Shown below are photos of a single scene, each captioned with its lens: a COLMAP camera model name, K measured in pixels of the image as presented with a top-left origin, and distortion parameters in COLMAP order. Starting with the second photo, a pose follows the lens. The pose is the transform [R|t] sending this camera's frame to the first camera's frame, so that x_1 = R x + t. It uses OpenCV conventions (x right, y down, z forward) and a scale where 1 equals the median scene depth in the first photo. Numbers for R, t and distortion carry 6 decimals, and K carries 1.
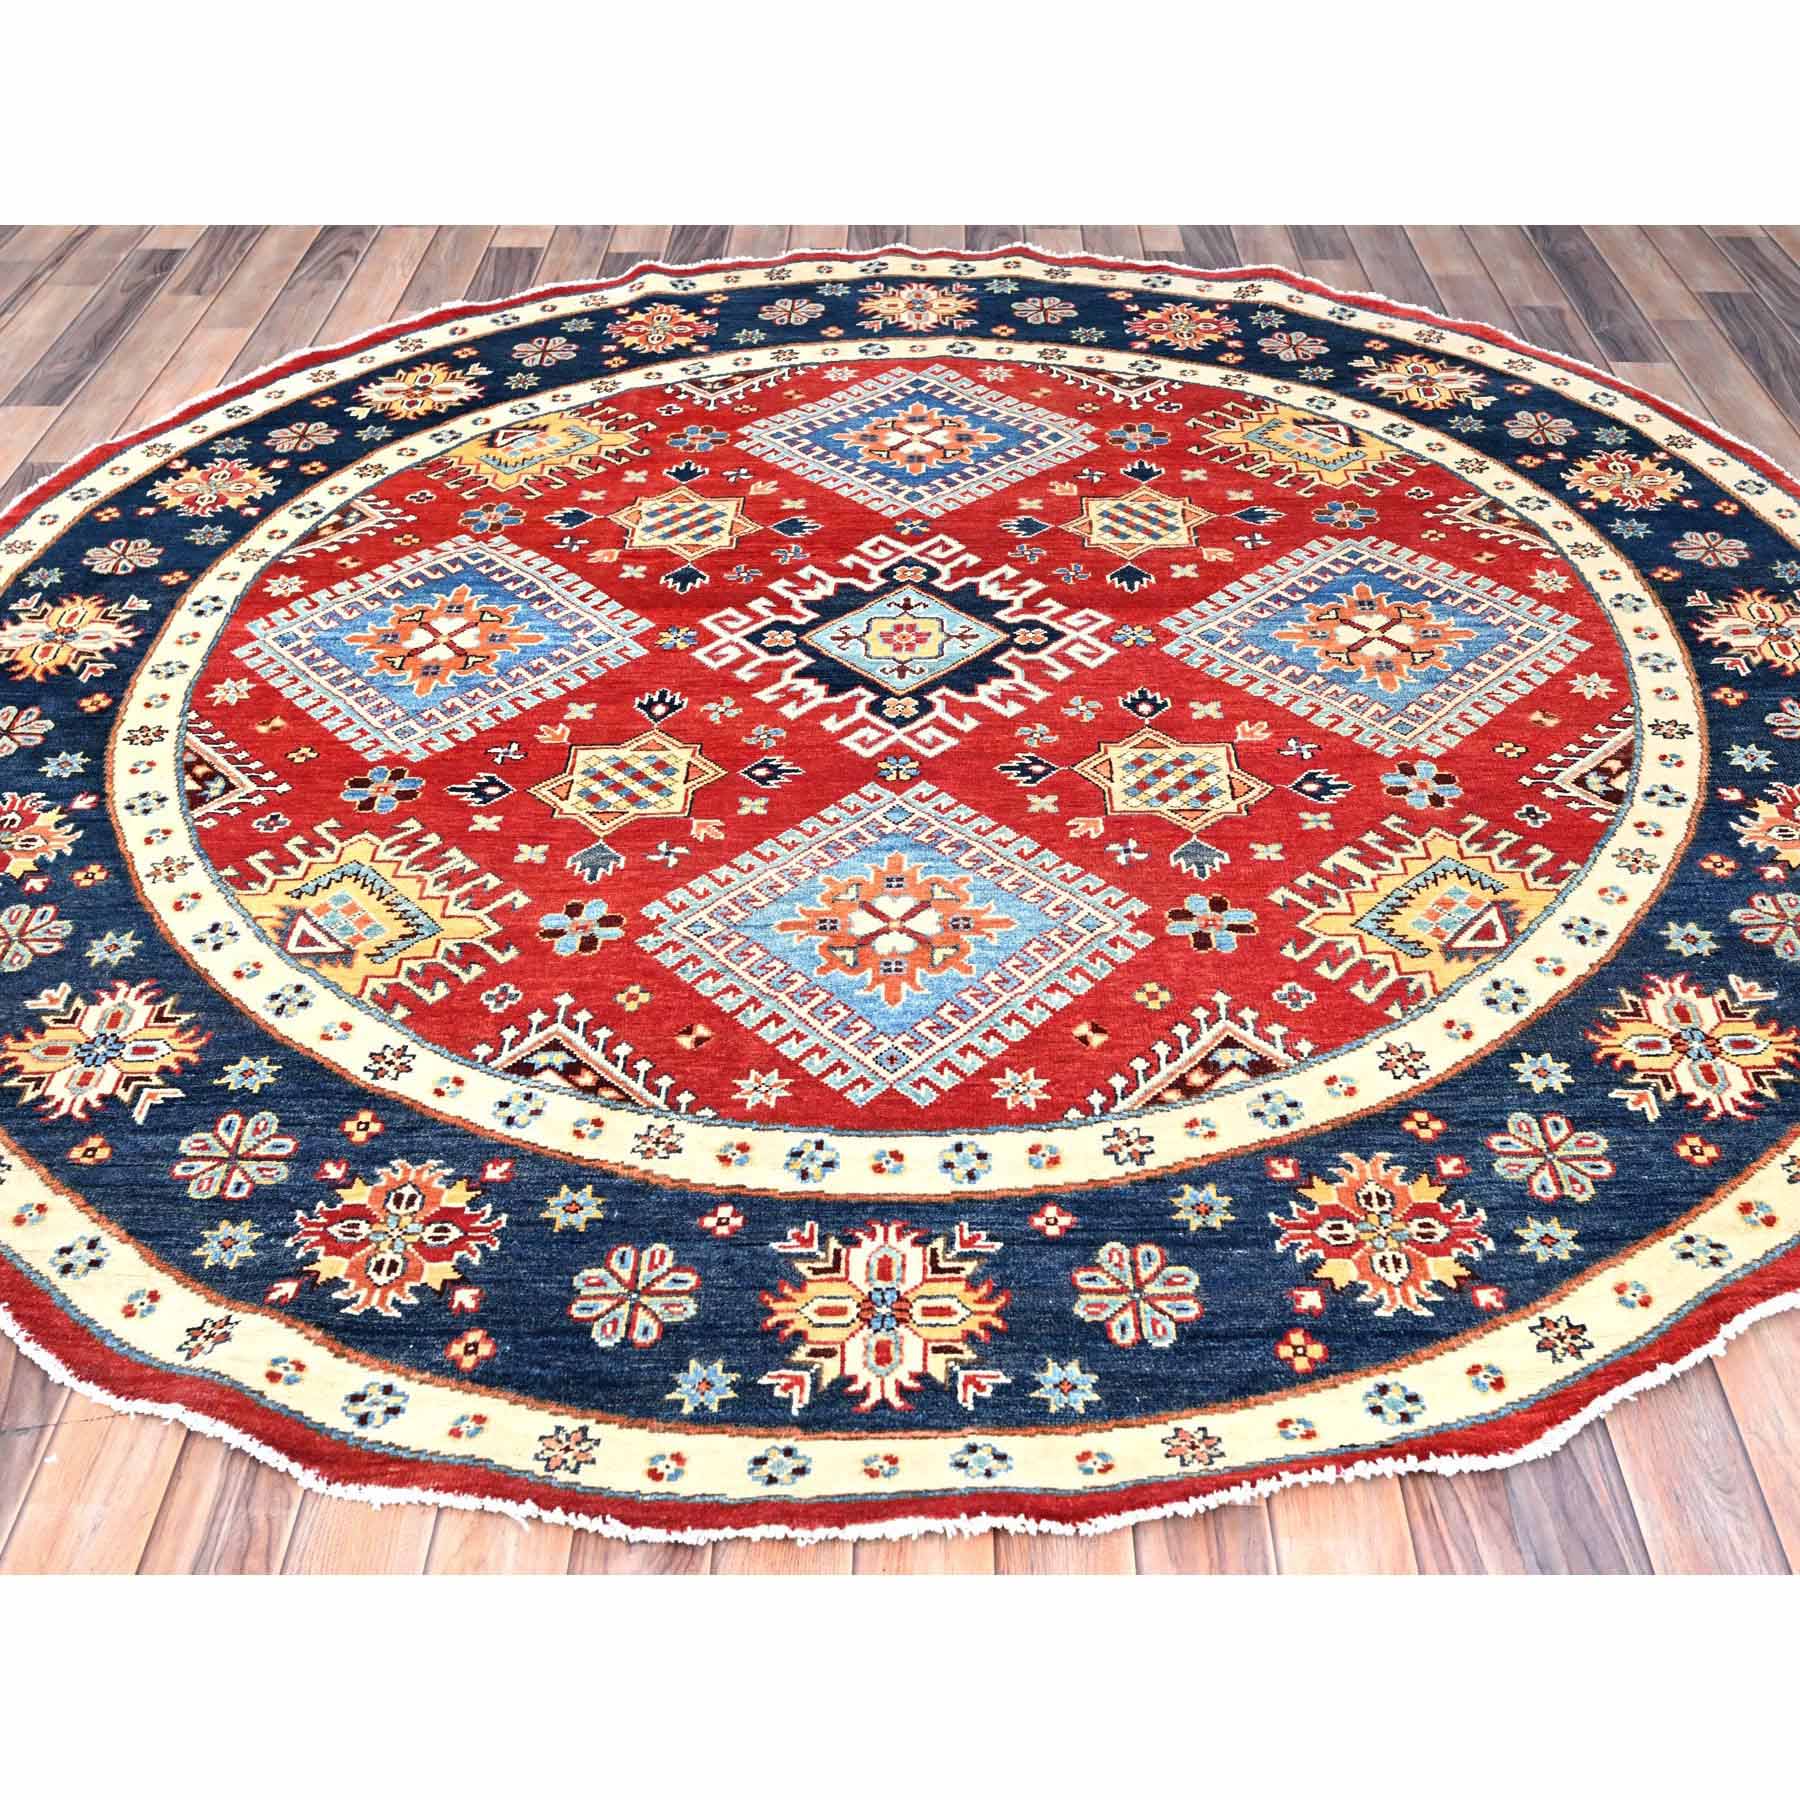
lens RADIAL K [[1969.4, 0, 900.0], [0, 1969.4, 900.0], [0, 0, 1]] dist [0.002531, -0.011566]
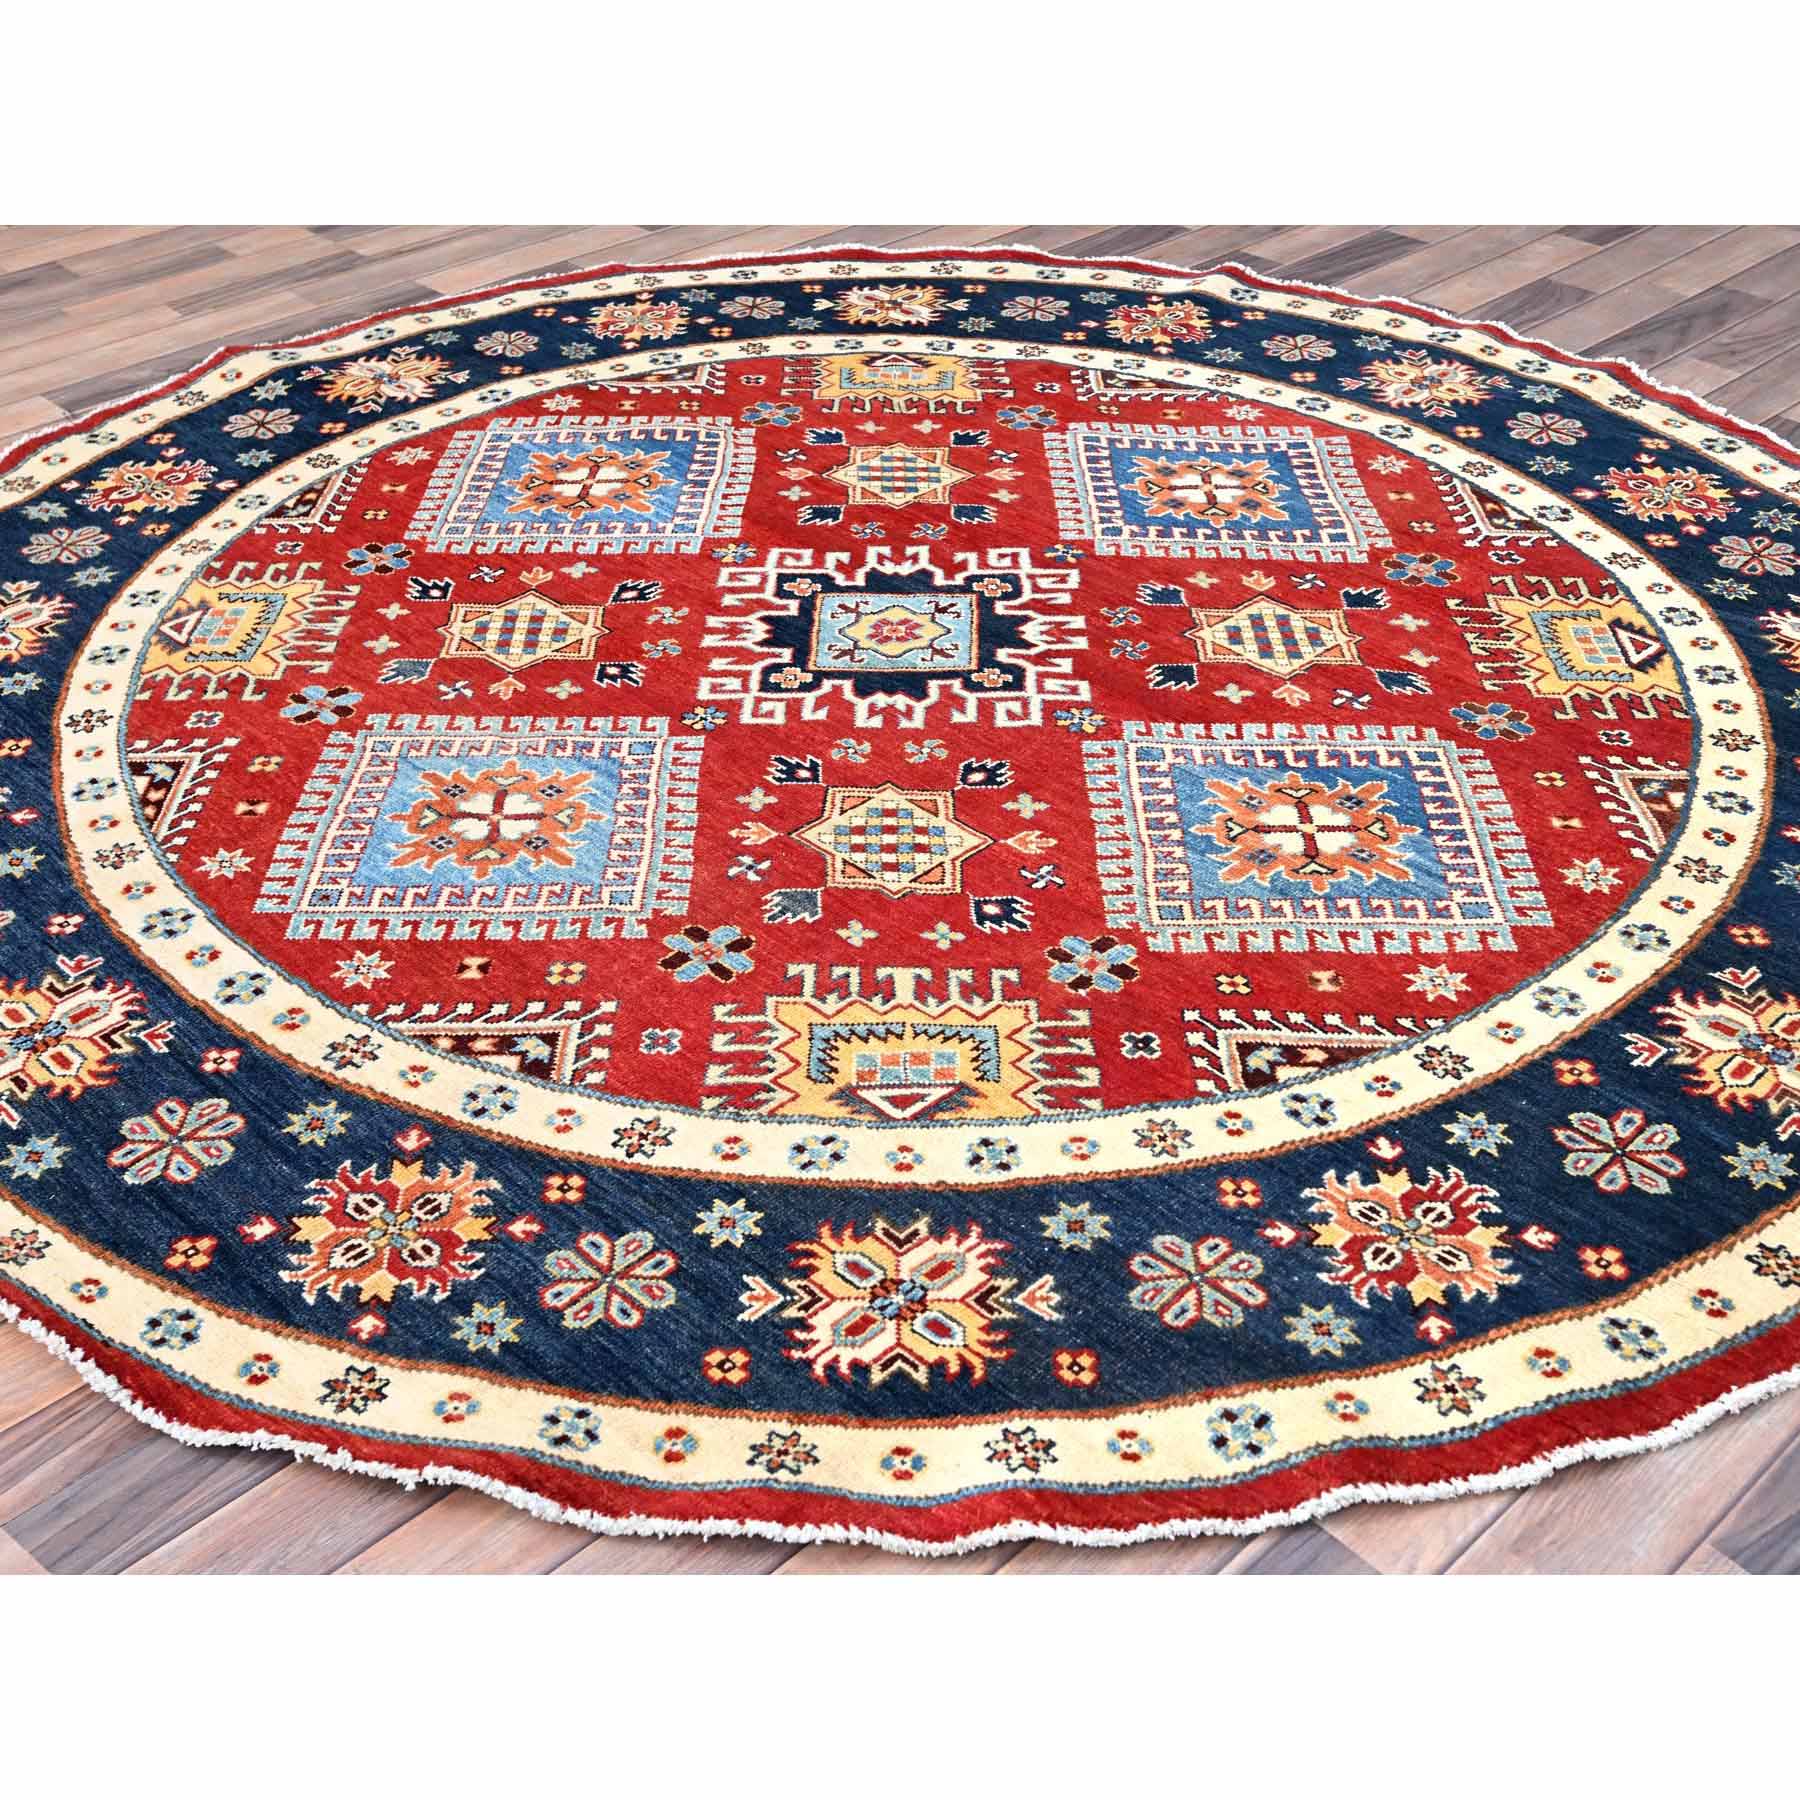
lens RADIAL K [[2175.0, 0, 900.0], [0, 2175.0, 900.0], [0, 0, 1]] dist [0.000244, 0.003009]
pose [[0.707805, 0.417105, -0.570119, 0.628087], [-0.443665, 0.890517, 0.100699, -0.121140], [0.549703, 0.181666, 0.815367, 0.177526]]
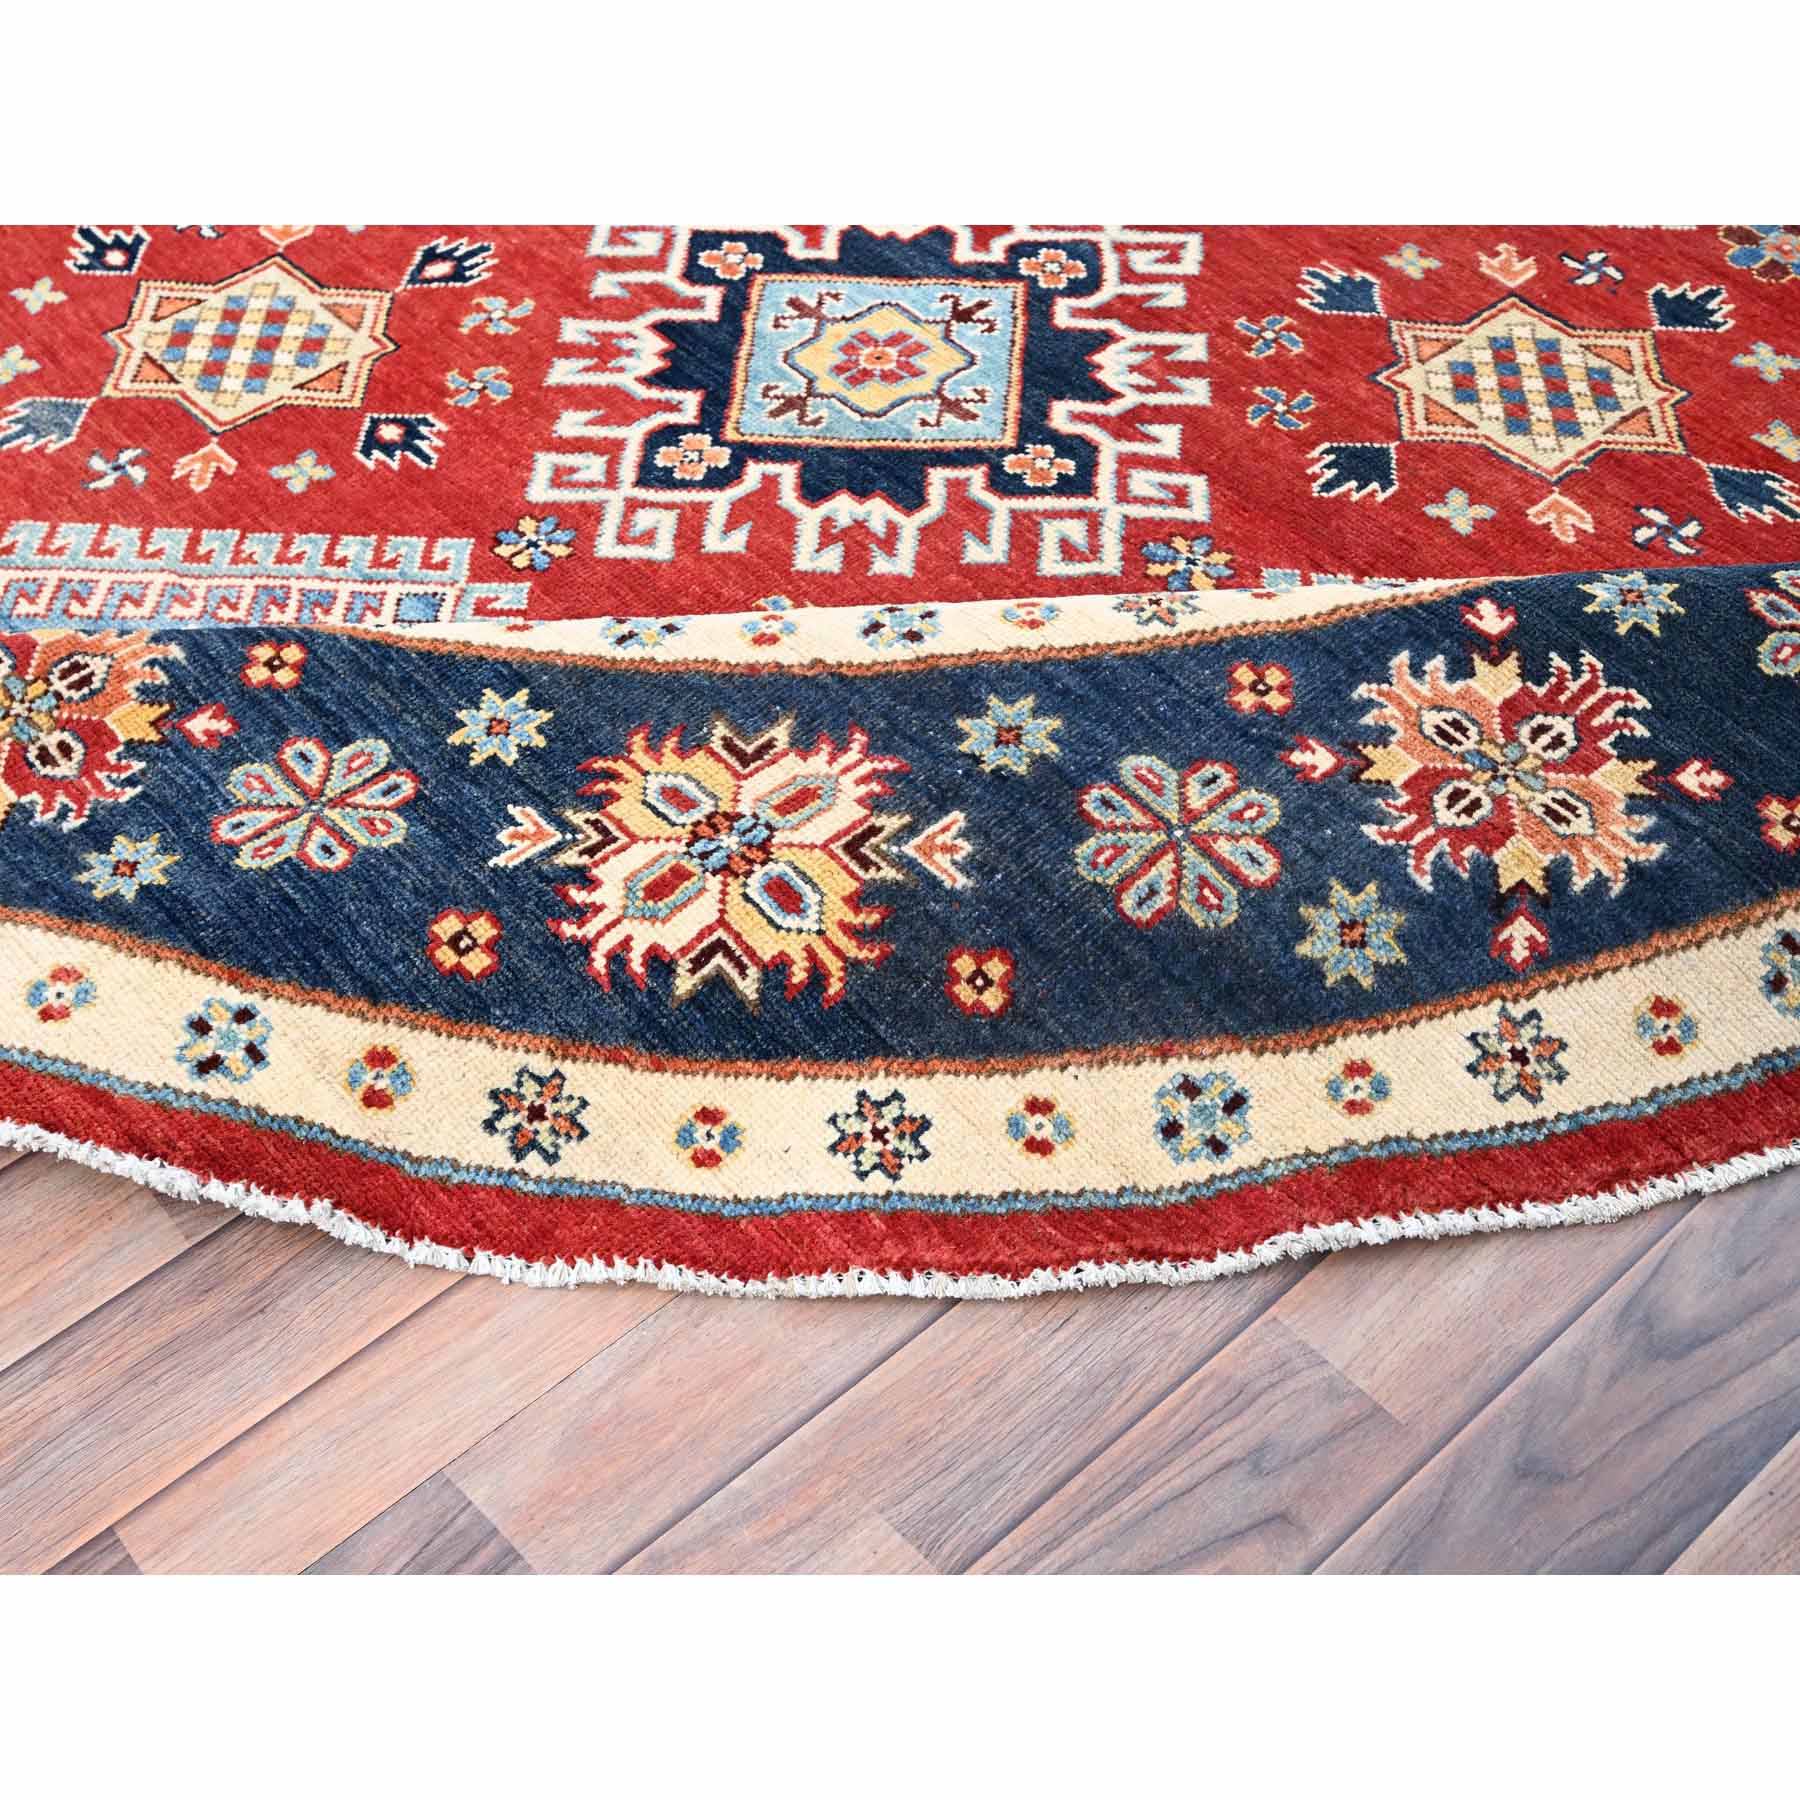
lens RADIAL K [[2322.6, 0, 900.0], [0, 2322.6, 900.0], [0, 0, 1]] dist [-0.004691, 0.000989]
pose [[0.676020, 0.566083, -0.471749, 0.384169], [-0.460690, 0.824332, 0.329000, -0.217790], [0.575119, -0.005080, 0.818054, 0.462188]]
